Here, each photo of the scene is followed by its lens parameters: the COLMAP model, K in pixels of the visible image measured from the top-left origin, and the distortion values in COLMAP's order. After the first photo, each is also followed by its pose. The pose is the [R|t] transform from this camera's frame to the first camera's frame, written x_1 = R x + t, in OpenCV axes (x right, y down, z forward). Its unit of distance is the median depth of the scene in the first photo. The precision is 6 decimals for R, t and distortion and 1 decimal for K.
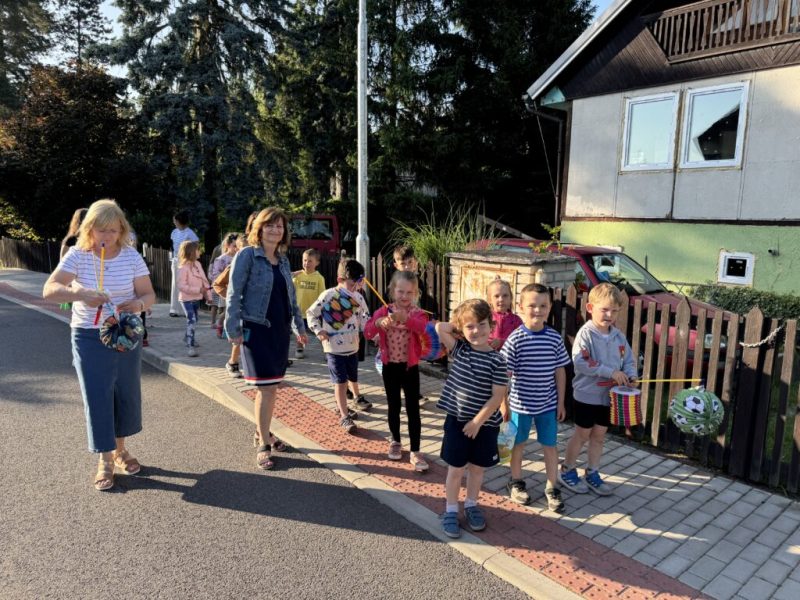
lens RADIAL K [[570.8, 0, 400.0], [0, 570.8, 300.0], [0, 0, 1]] dist [0.043745, -0.003856]
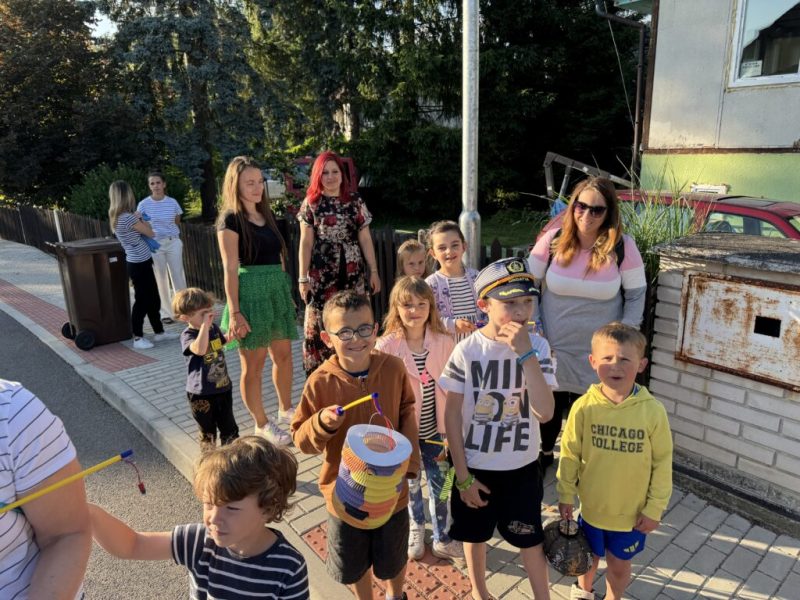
lens RADIAL K [[579.1, 0, 400.0], [0, 579.1, 300.0], [0, 0, 1]] dist [-0.011594, 0.023503]
pose [[0.999027, -0.043339, -0.008127, -0.043363], [0.043970, 0.992984, 0.109766, -0.028778], [0.003313, -0.110016, 0.993924, 0.124709]]
